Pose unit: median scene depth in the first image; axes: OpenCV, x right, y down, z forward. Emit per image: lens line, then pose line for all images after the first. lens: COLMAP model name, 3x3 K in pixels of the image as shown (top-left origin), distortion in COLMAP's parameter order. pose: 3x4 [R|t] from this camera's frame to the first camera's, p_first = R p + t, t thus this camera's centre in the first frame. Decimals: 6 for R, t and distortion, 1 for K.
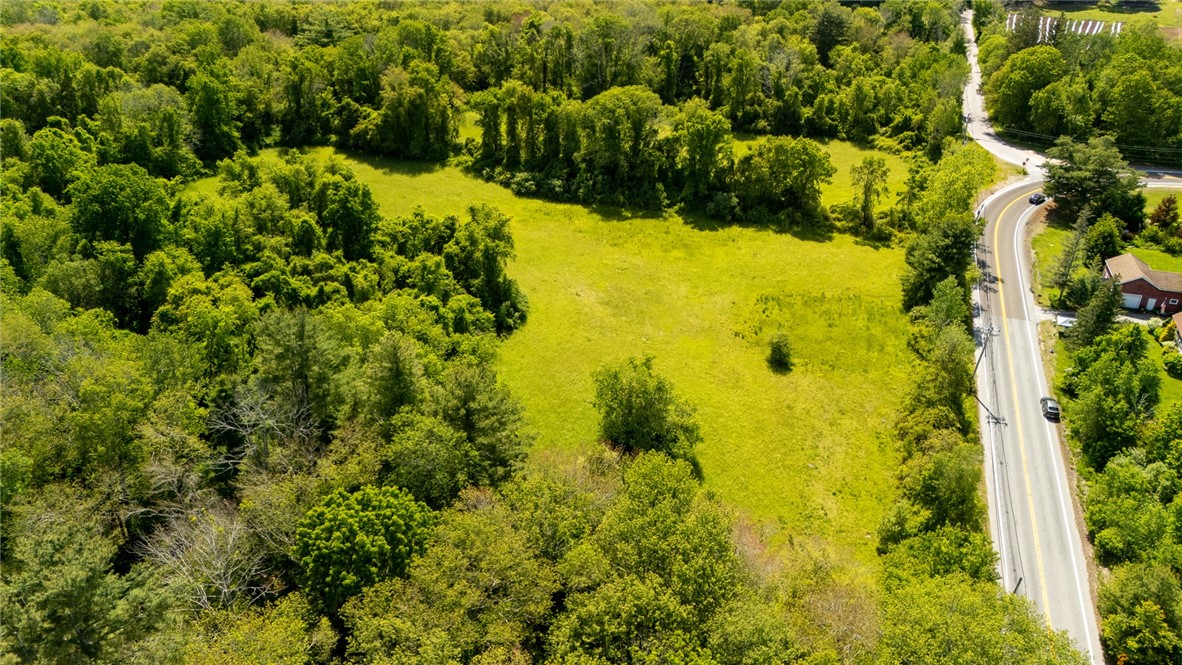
lens RADIAL K [[857.7, 0, 593.9], [0, 857.7, 347.5], [0, 0, 1]] dist [0.096327, -0.109479]
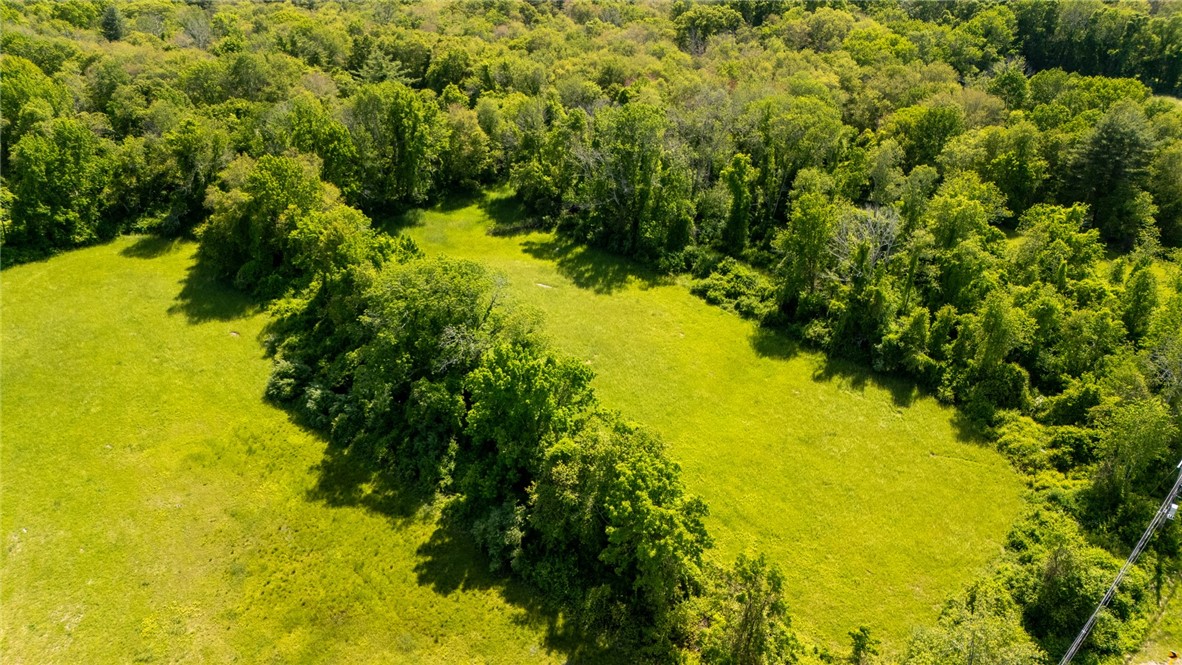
lens RADIAL K [[857.7, 0, 591.1], [0, 857.7, 331.5], [0, 0, 1]] dist [0.096327, -0.109479]
pose [[0.885928, 0.218849, -0.408946, 0.363856], [-0.228833, 0.973144, 0.025046, -0.293661], [0.403444, 0.071391, 0.912215, 0.531486]]
